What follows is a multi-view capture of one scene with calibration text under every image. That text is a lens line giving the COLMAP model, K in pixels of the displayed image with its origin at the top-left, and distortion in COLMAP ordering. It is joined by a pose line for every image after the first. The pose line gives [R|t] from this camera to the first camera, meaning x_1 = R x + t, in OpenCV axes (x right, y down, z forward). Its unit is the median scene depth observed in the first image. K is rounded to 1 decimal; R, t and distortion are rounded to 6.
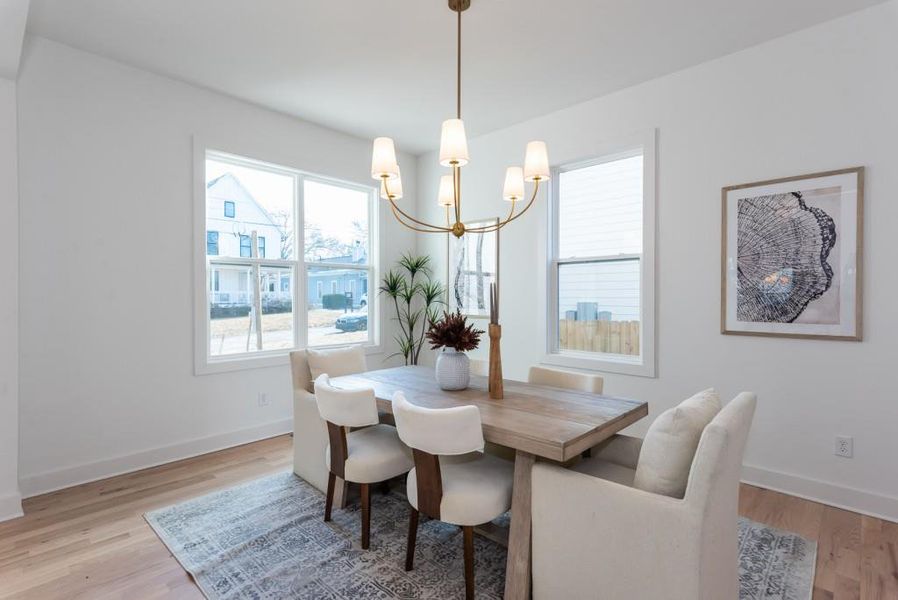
lens RADIAL K [[433.9, 0, 447.4], [0, 433.9, 299.2], [0, 0, 1]] dist [0.012278, -0.000209]
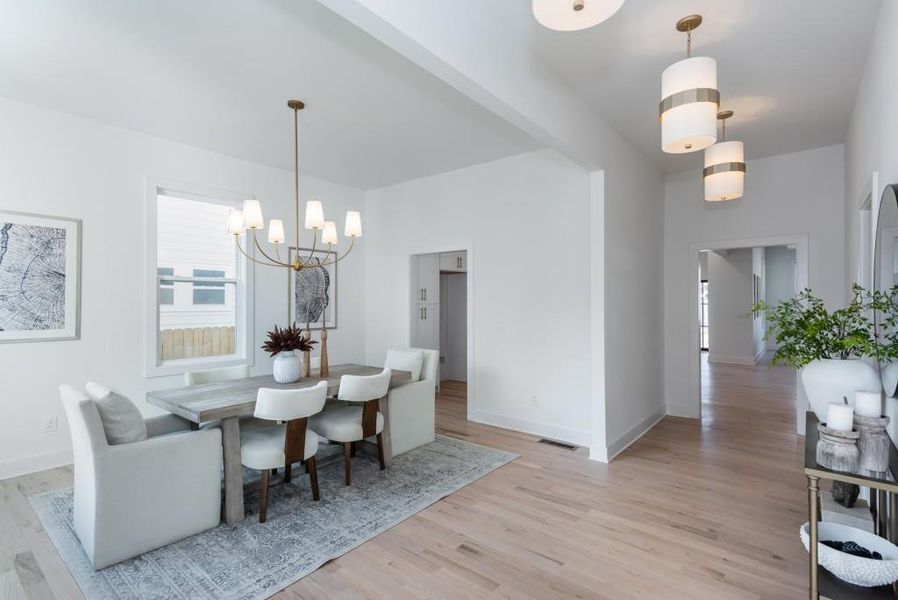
lens RADIAL K [[433.9, 0, 447.4], [0, 433.9, 299.2], [0, 0, 1]] dist [0.012278, -0.000209]
pose [[-0.072654, 0.004820, 0.997346, -1.299731], [-0.002343, 0.999985, -0.005003, -0.045677], [-0.997354, -0.002701, -0.072641, 0.567328]]
